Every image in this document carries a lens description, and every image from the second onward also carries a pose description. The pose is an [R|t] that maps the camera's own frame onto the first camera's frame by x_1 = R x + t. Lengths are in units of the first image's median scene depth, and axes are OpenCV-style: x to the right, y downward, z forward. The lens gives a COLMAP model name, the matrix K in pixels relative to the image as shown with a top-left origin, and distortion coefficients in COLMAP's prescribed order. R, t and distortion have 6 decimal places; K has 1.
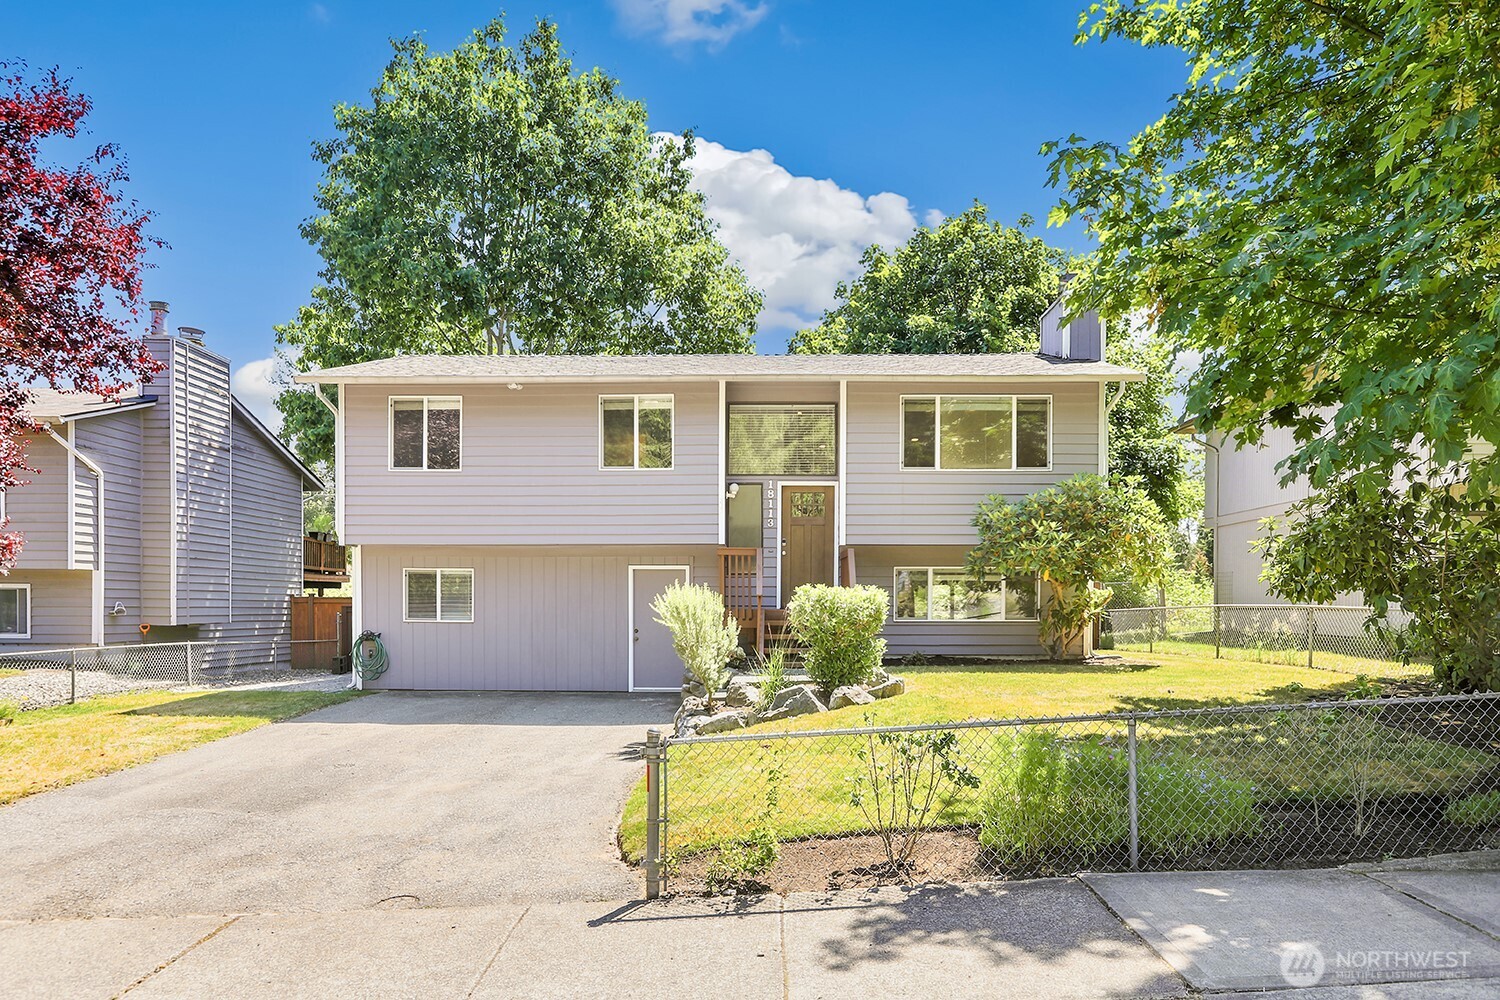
lens RADIAL K [[952.7, 0, 750.0], [0, 952.7, 500.0], [0, 0, 1]] dist [-0.005621, -0.001685]
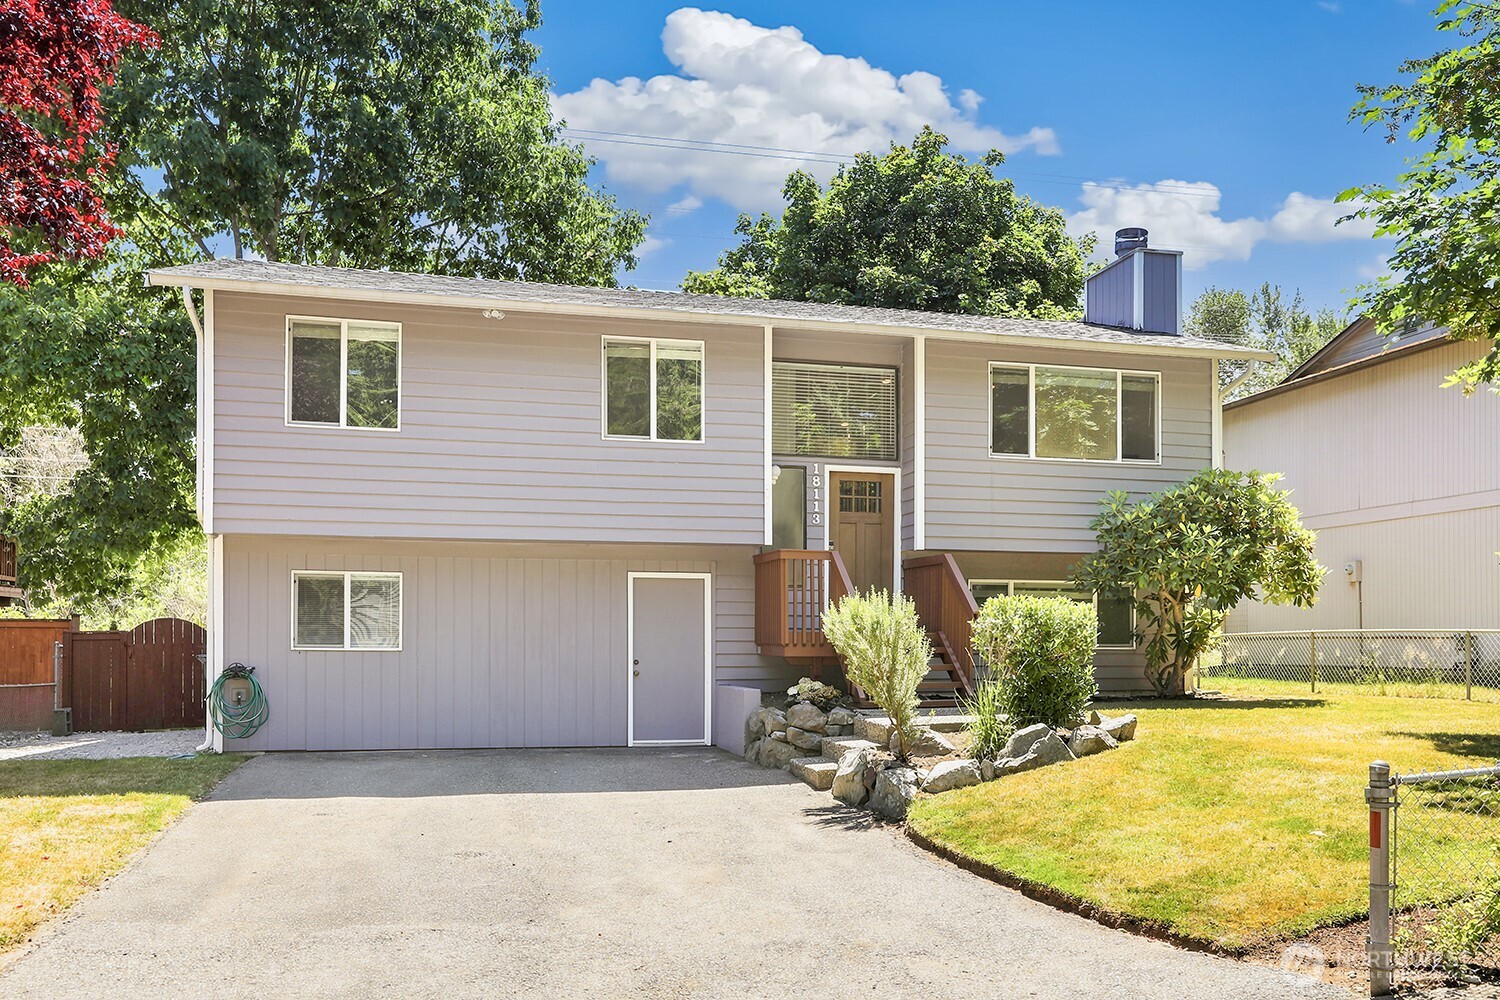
lens RADIAL K [[1236.6, 0, 750.0], [0, 1236.6, 500.0], [0, 0, 1]] dist [0.006448, 0.008335]
pose [[0.963835, 0.032583, 0.264501, -0.294124], [-0.031405, 0.999469, -0.008682, 0.019162], [-0.264643, 0.000061, 0.964346, 0.066178]]
